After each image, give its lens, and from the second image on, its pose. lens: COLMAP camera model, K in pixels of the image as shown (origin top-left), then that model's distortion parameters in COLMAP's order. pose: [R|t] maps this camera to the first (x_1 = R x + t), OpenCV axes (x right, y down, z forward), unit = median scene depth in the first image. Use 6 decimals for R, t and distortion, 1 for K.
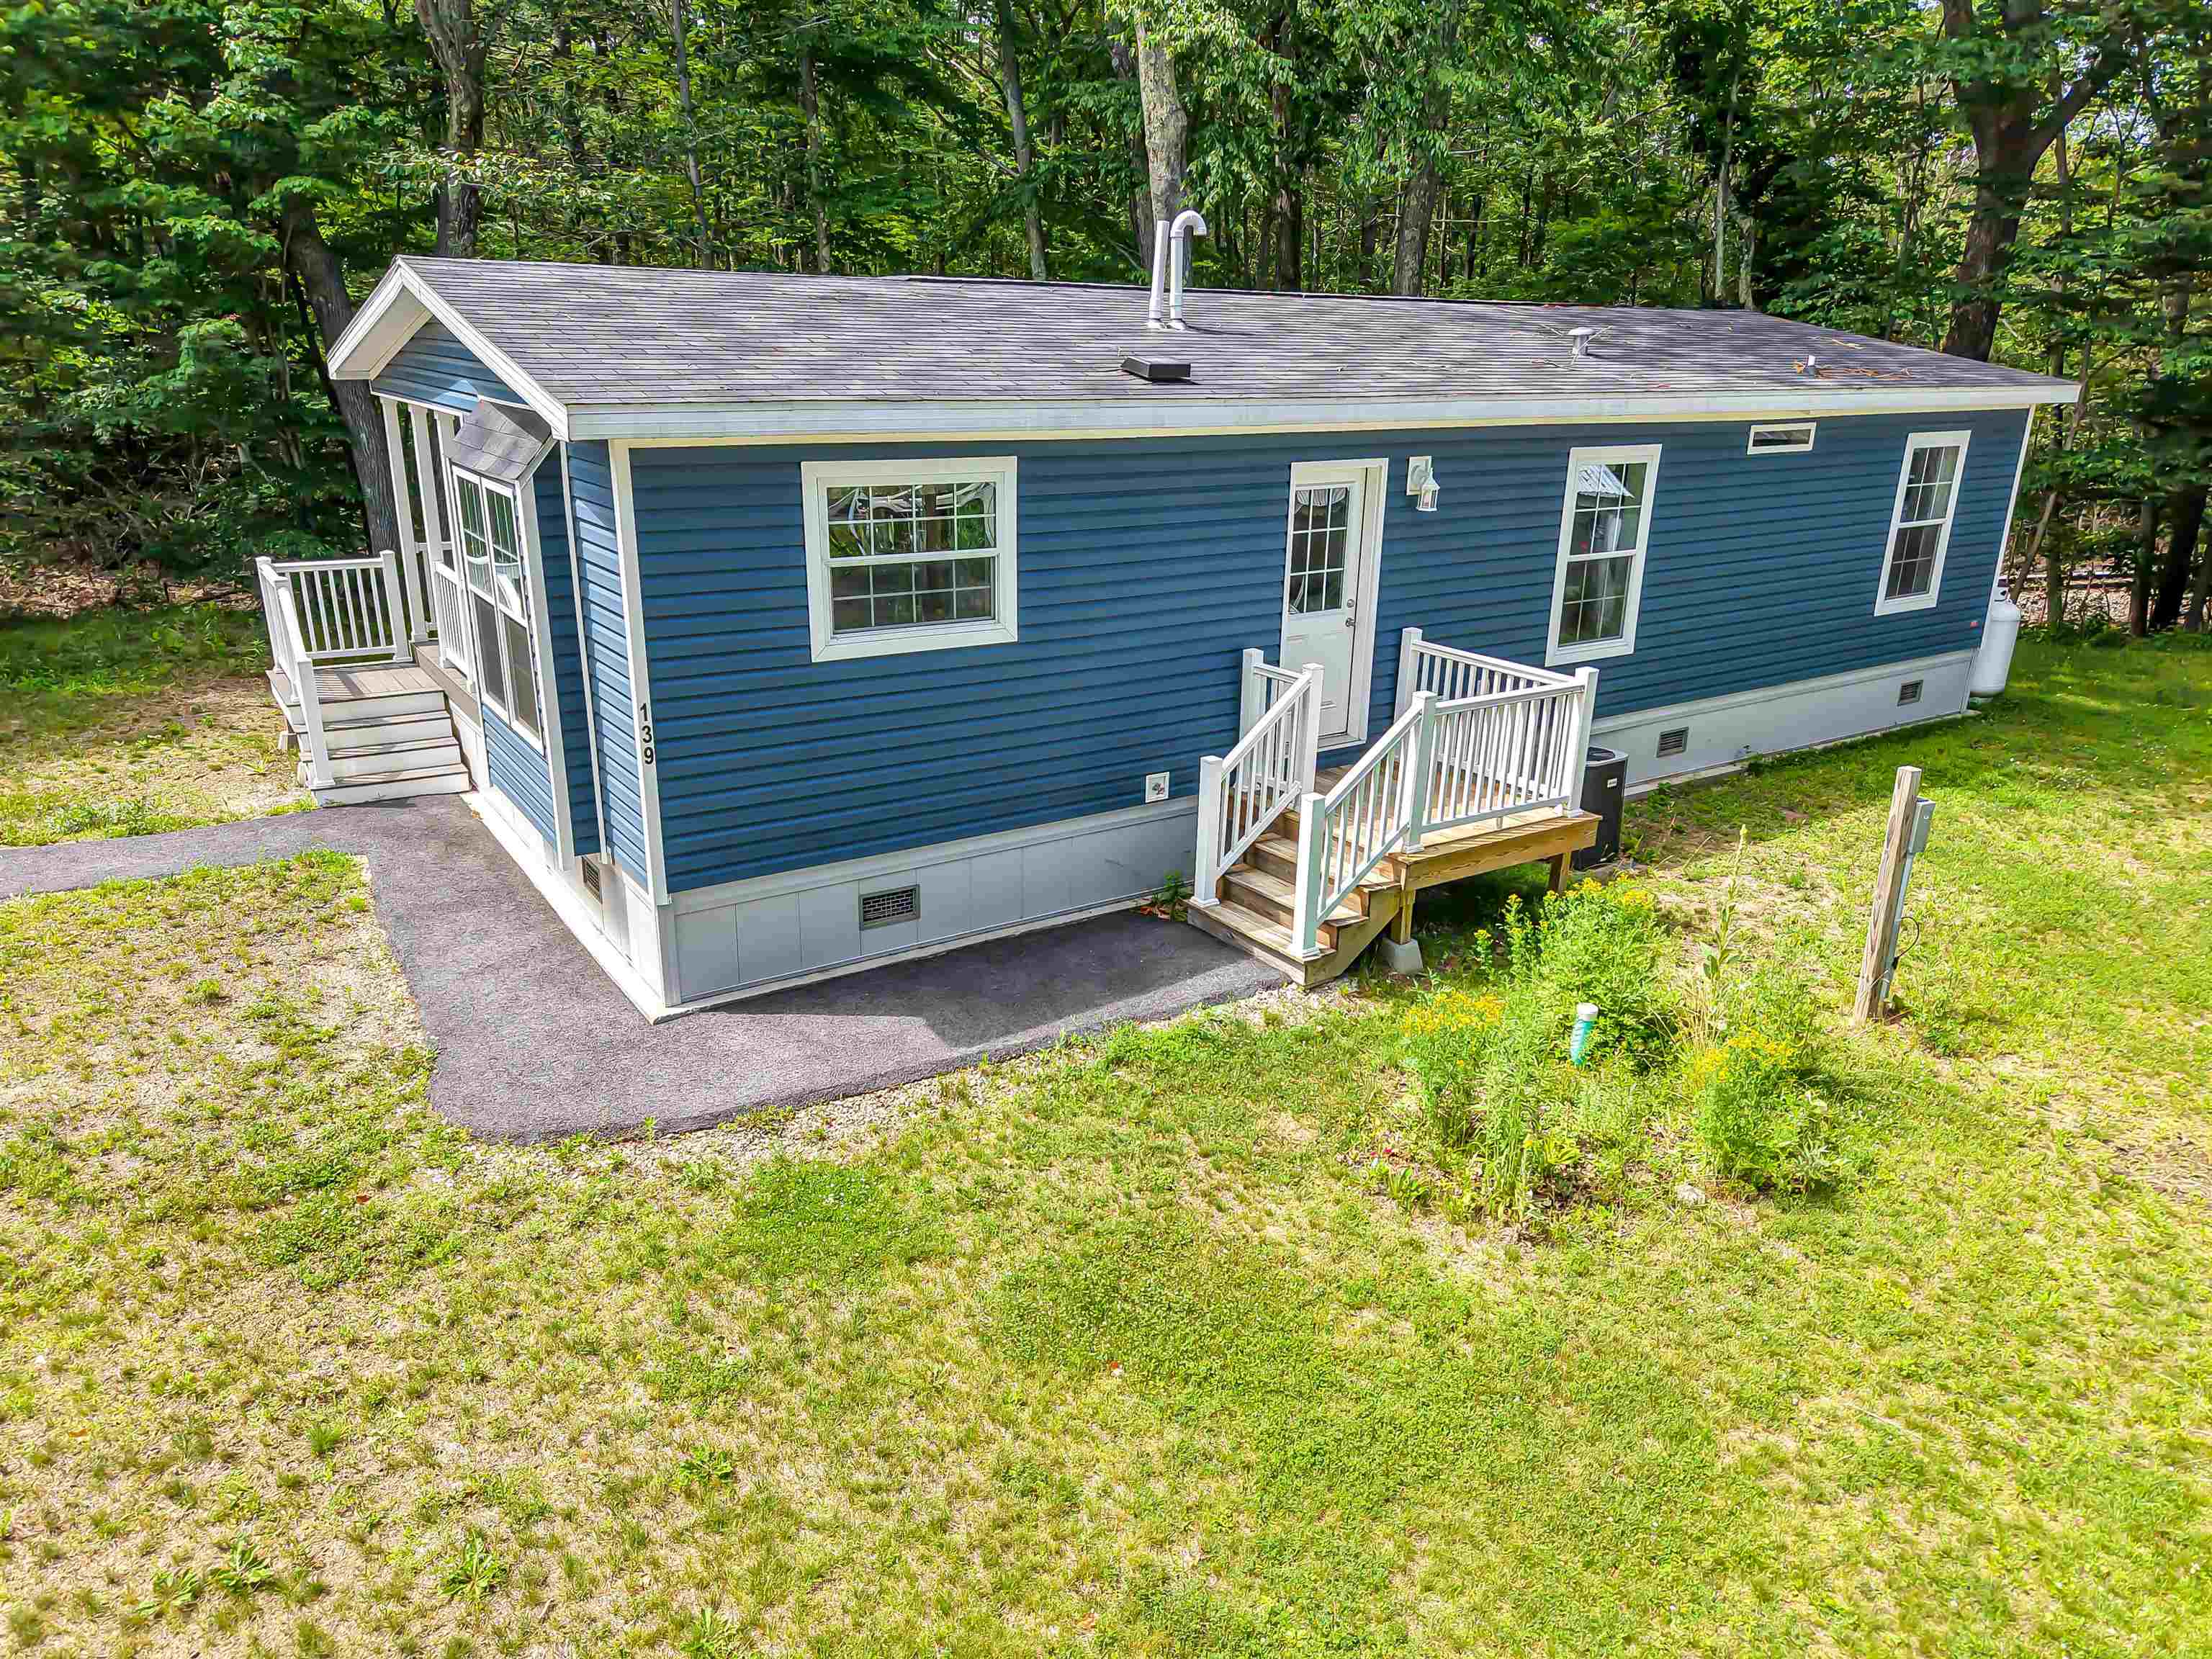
lens RADIAL K [[1459.2, 0, 1106.5], [0, 1459.2, 828.0], [0, 0, 1]] dist [0.033777, -0.009474]
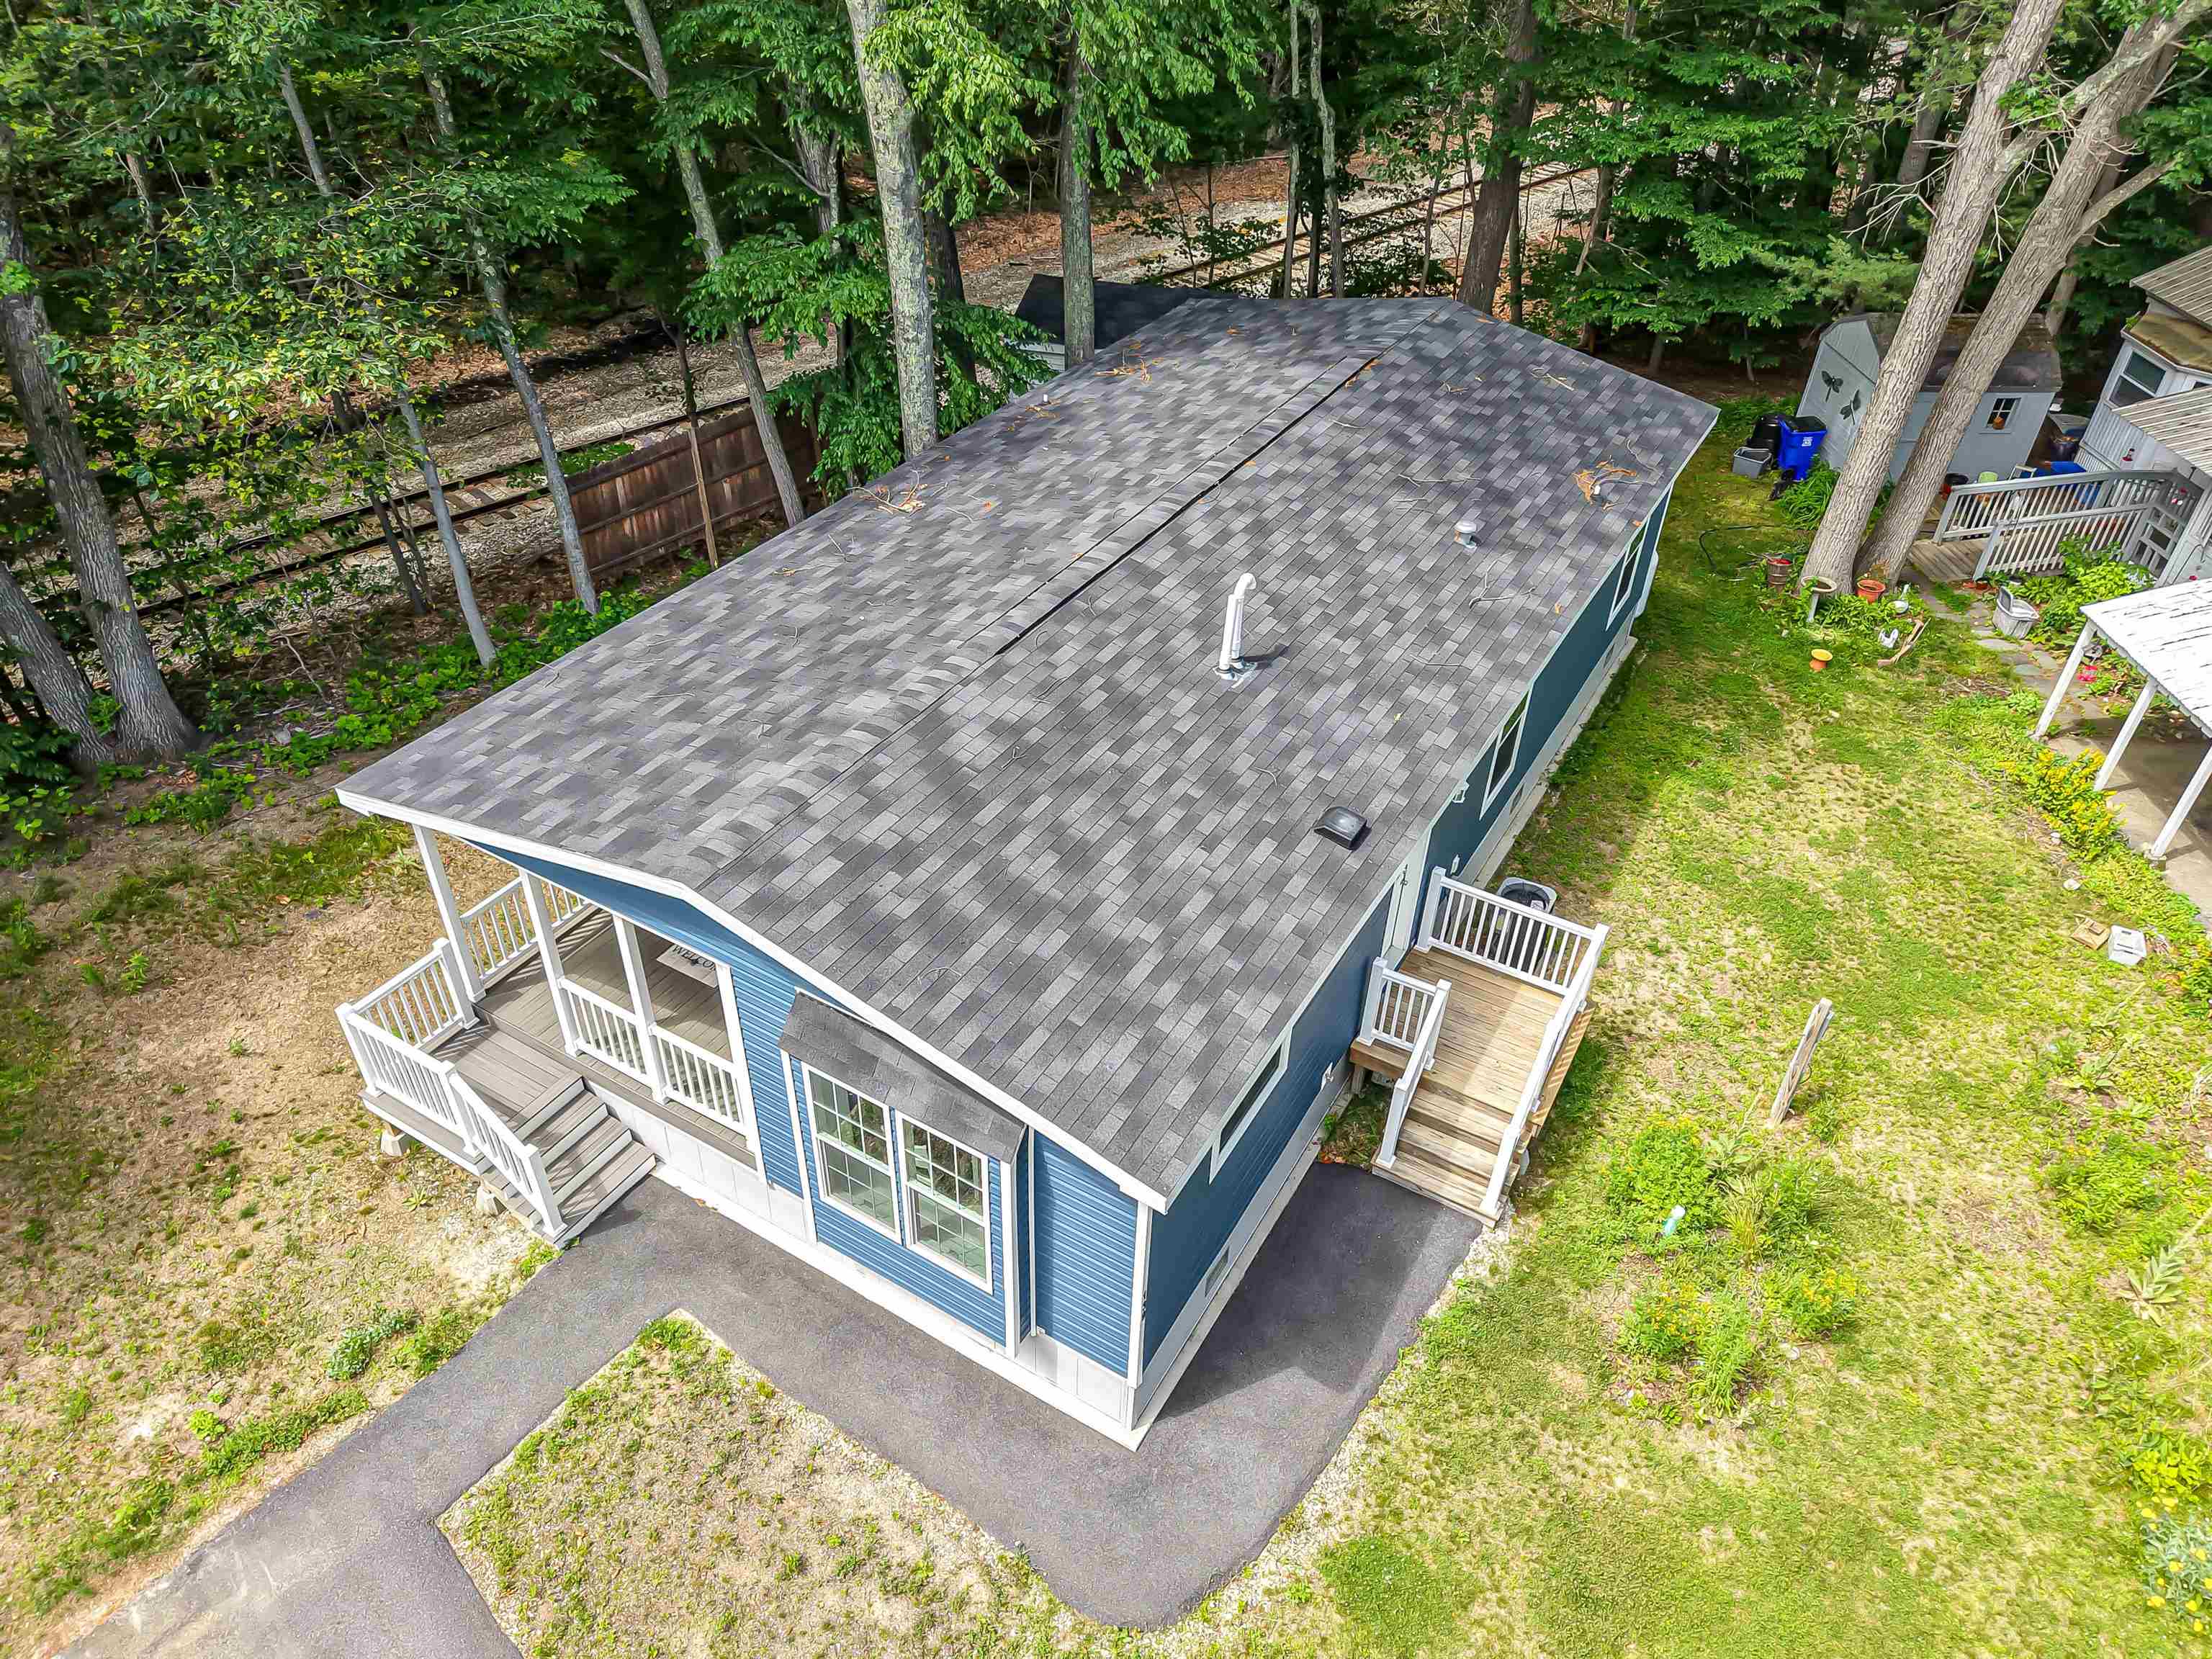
lens RADIAL K [[1459.2, 0, 1107.2], [0, 1459.2, 836.3], [0, 0, 1]] dist [0.033777, -0.009474]
pose [[0.905674, -0.256407, 0.337653, -0.620633], [0.128481, 0.924934, 0.357757, -0.844688], [-0.404038, -0.280629, 0.870632, -0.006032]]
